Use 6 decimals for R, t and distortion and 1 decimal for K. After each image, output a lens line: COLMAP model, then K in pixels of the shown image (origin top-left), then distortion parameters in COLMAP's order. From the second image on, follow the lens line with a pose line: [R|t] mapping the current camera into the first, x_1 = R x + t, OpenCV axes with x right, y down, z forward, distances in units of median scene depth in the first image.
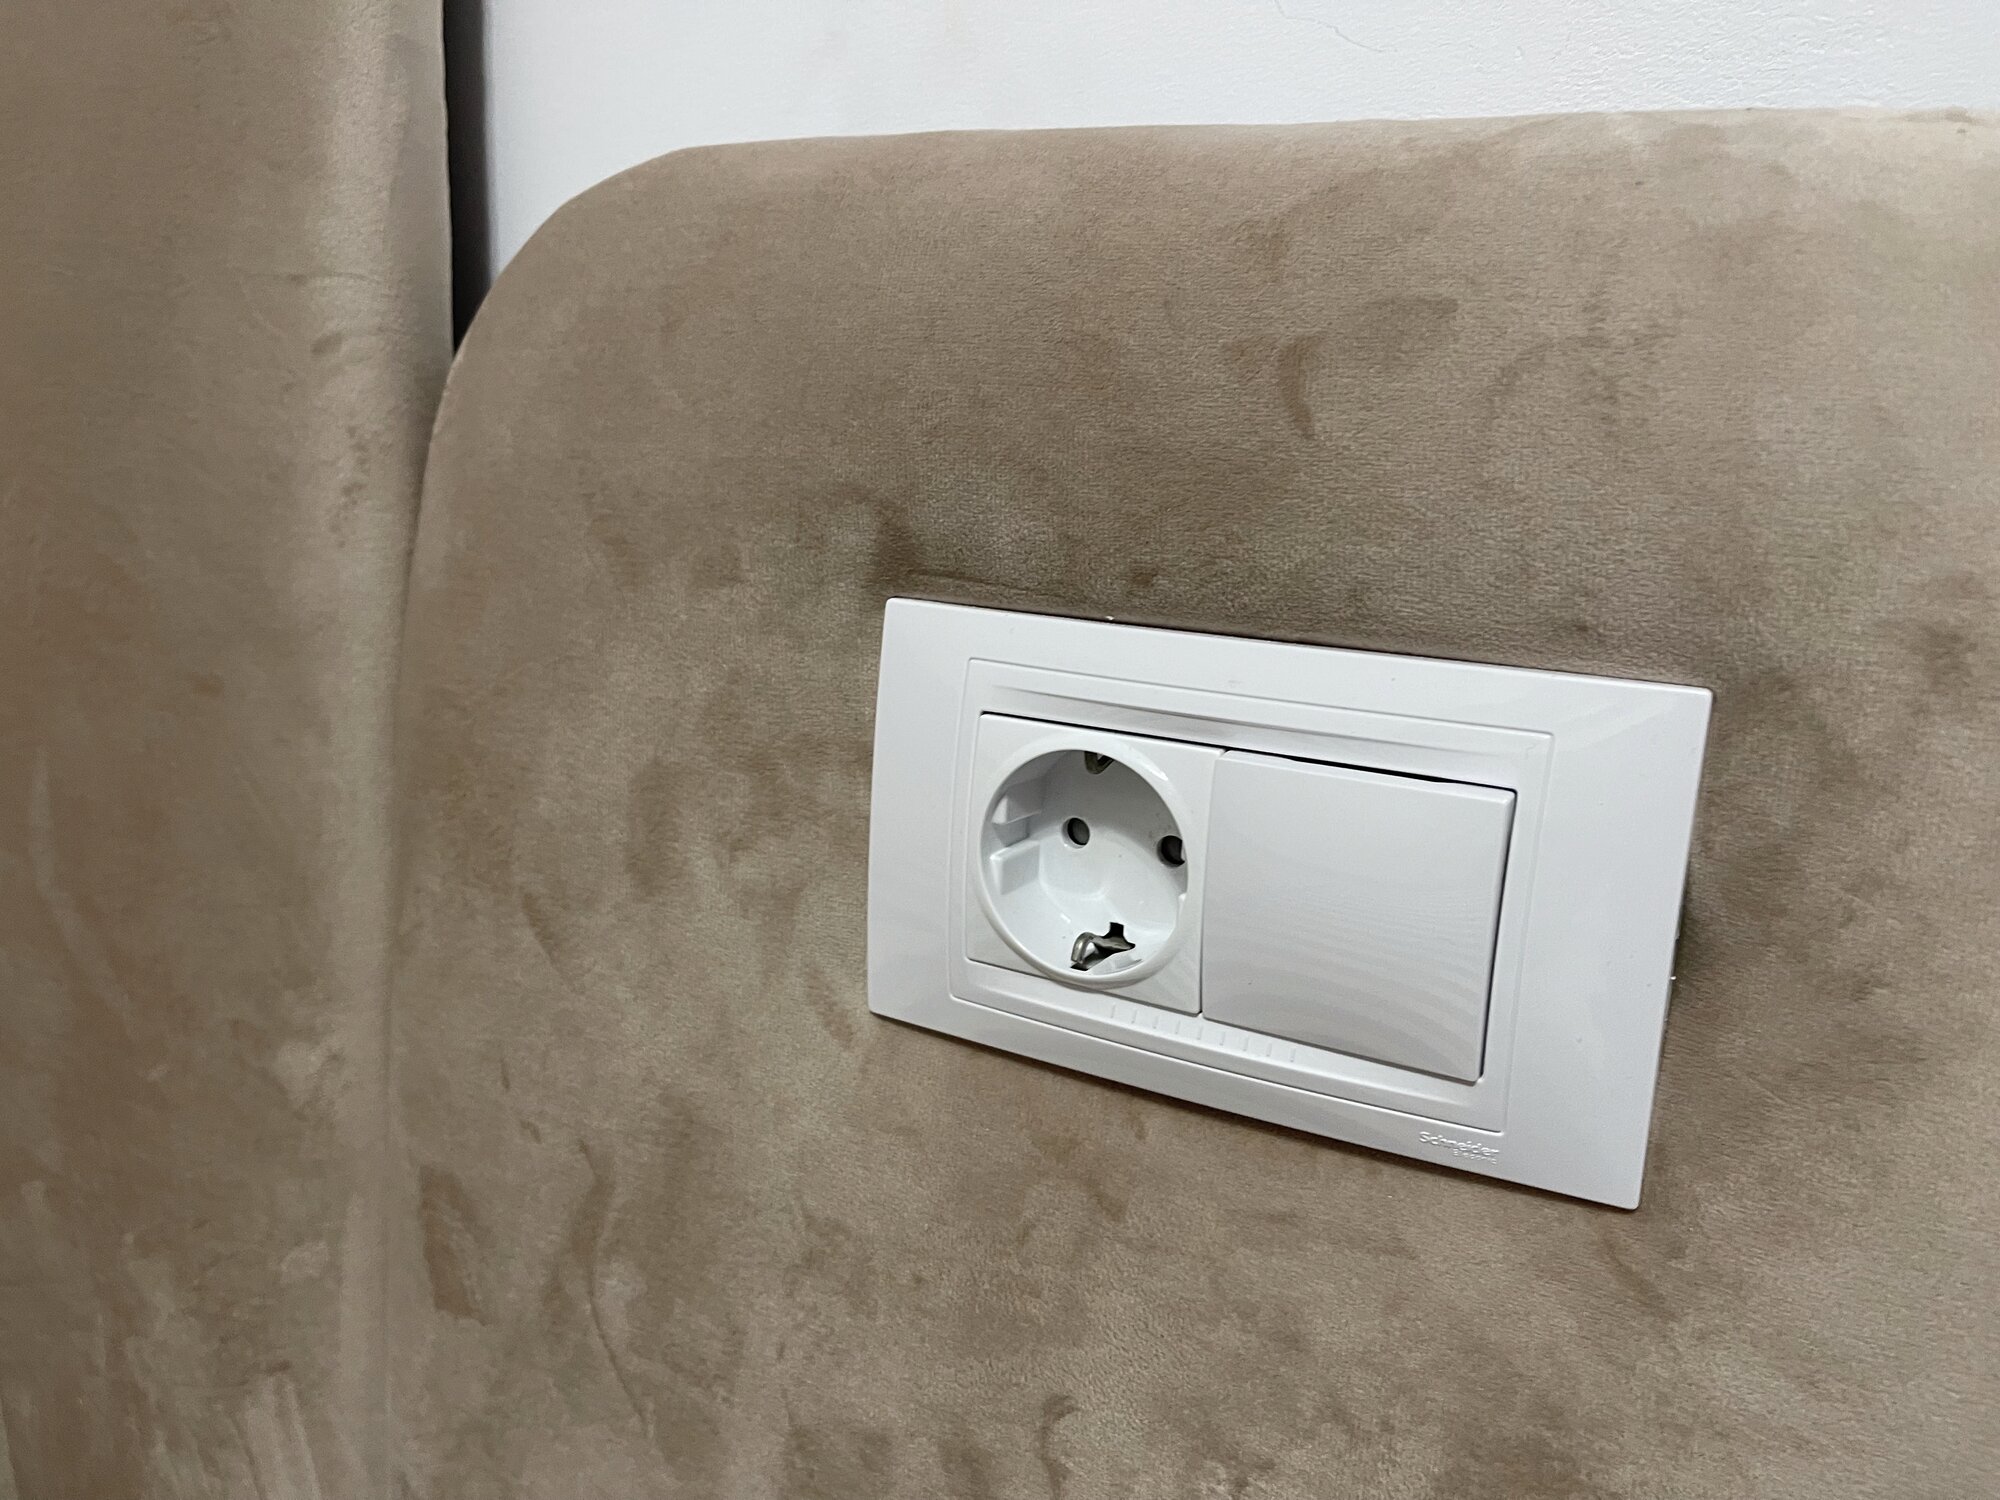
lens RADIAL K [[1515.1, 0, 1020.7], [0, 1515.1, 746.9], [0, 0, 1]] dist [0.074870, -0.096757]
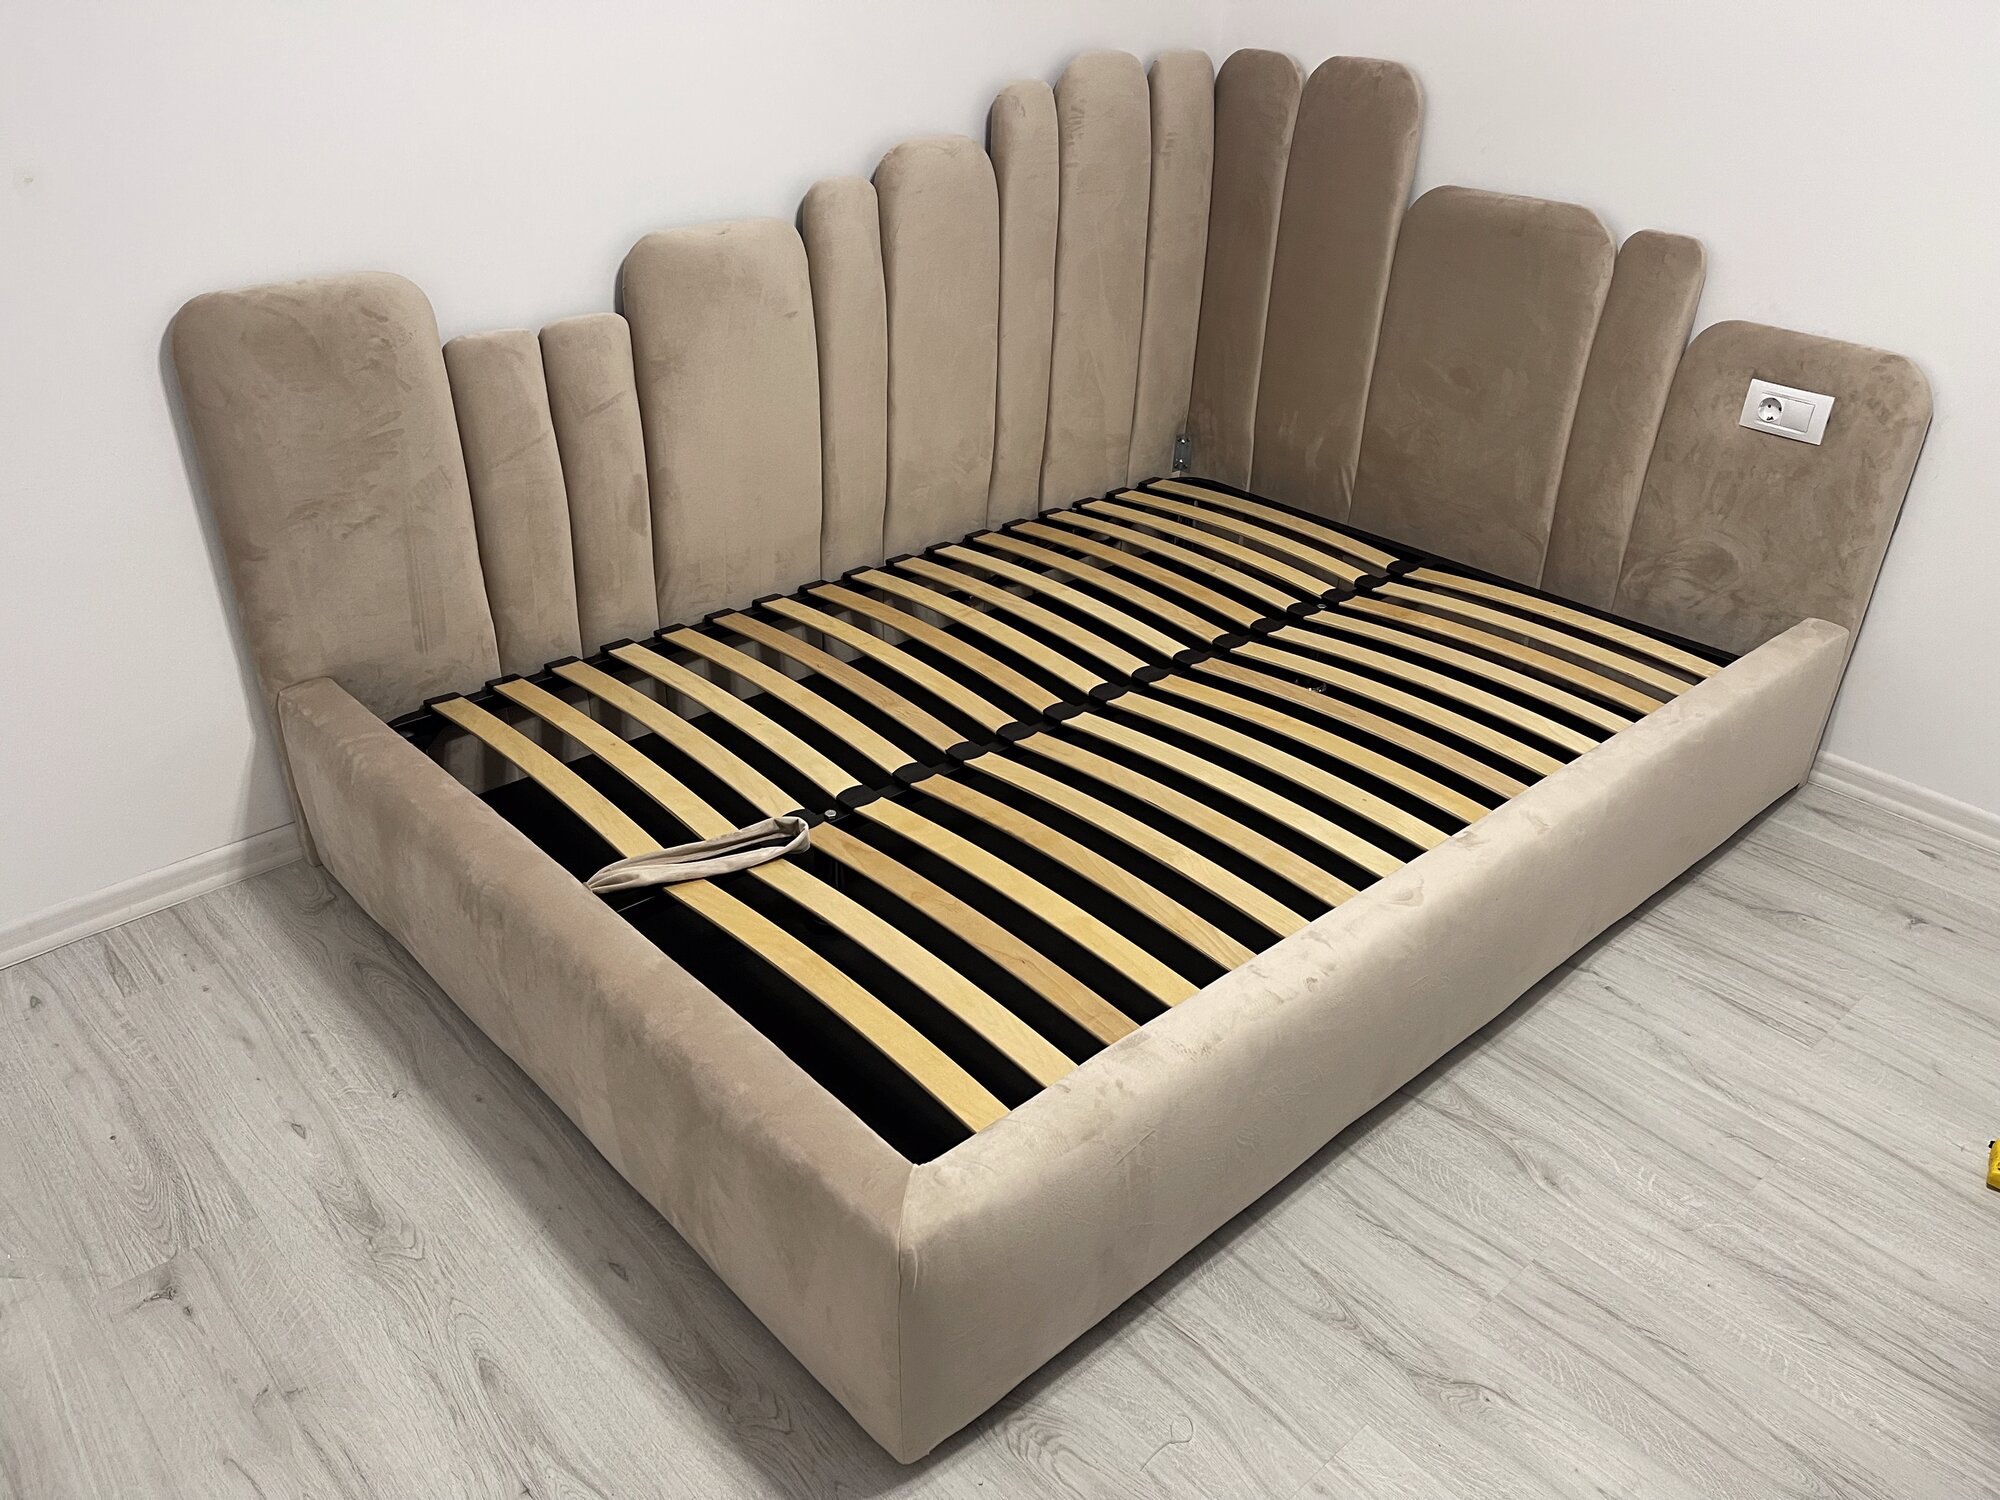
lens RADIAL K [[1515.1, 0, 991.4], [0, 1515.1, 751.9], [0, 0, 1]] dist [0.074870, -0.096757]
pose [[0.925262, 0.169048, -0.339579, -0.812687], [-0.068269, 0.954801, 0.289300, -0.316279], [0.373135, -0.244496, 0.894981, -9.639567]]
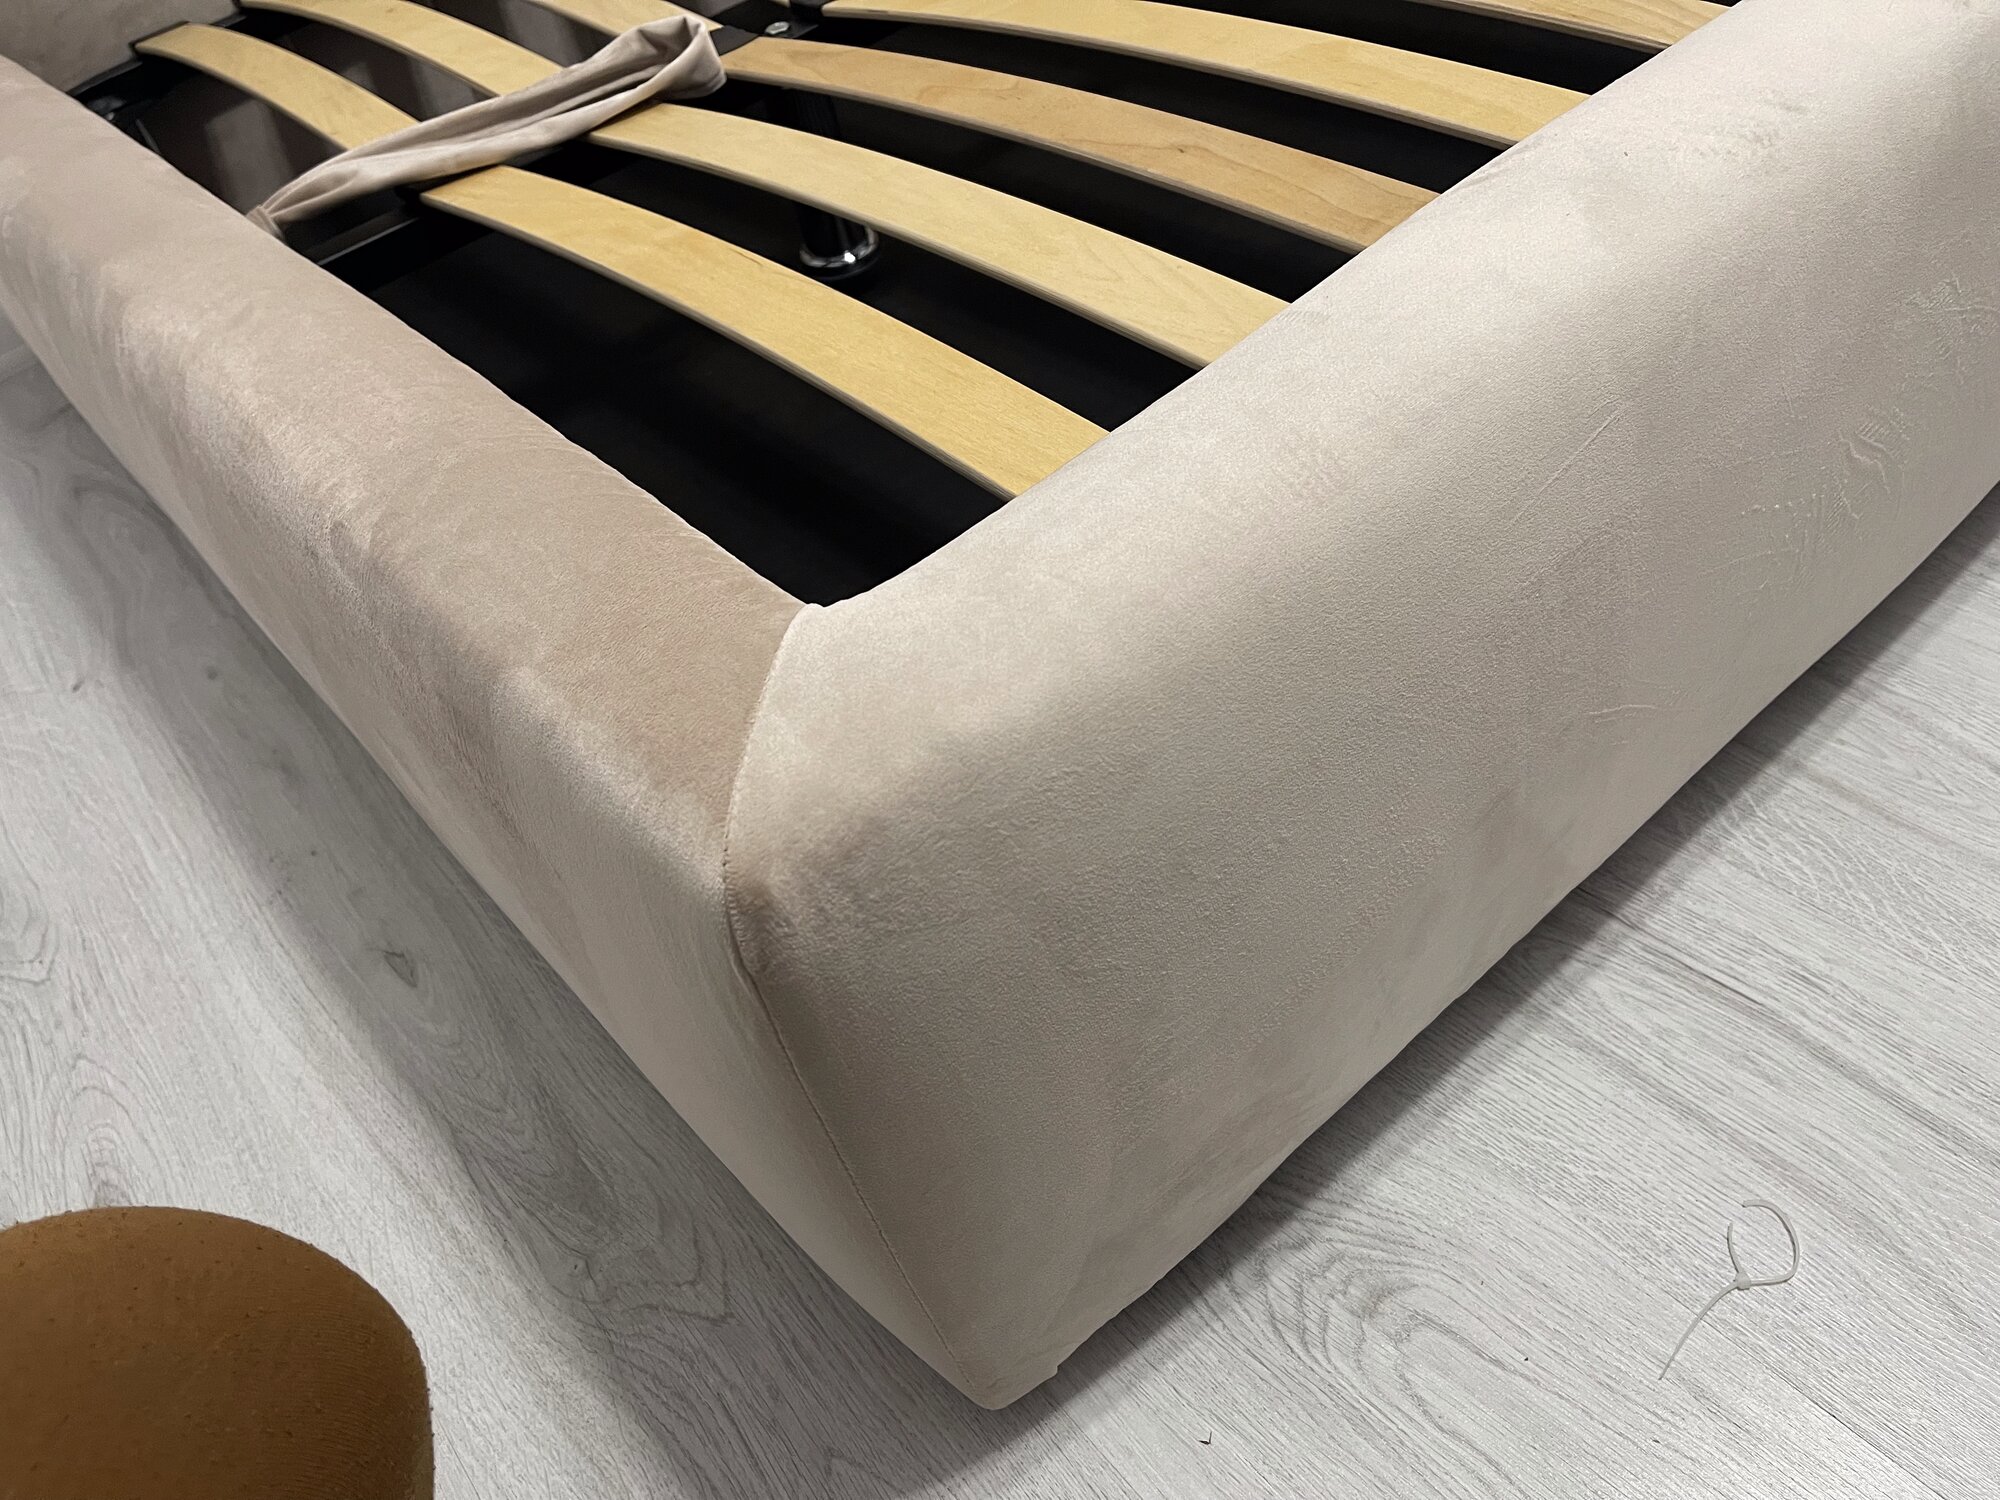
lens RADIAL K [[1515.1, 0, 986.3], [0, 1515.1, 741.5], [0, 0, 1]] dist [0.074870, -0.096757]
pose [[0.878452, 0.131291, -0.459439, -1.730936], [0.142557, 0.845712, 0.514245, 1.955392], [0.456069, -0.517236, 0.724202, -6.454086]]
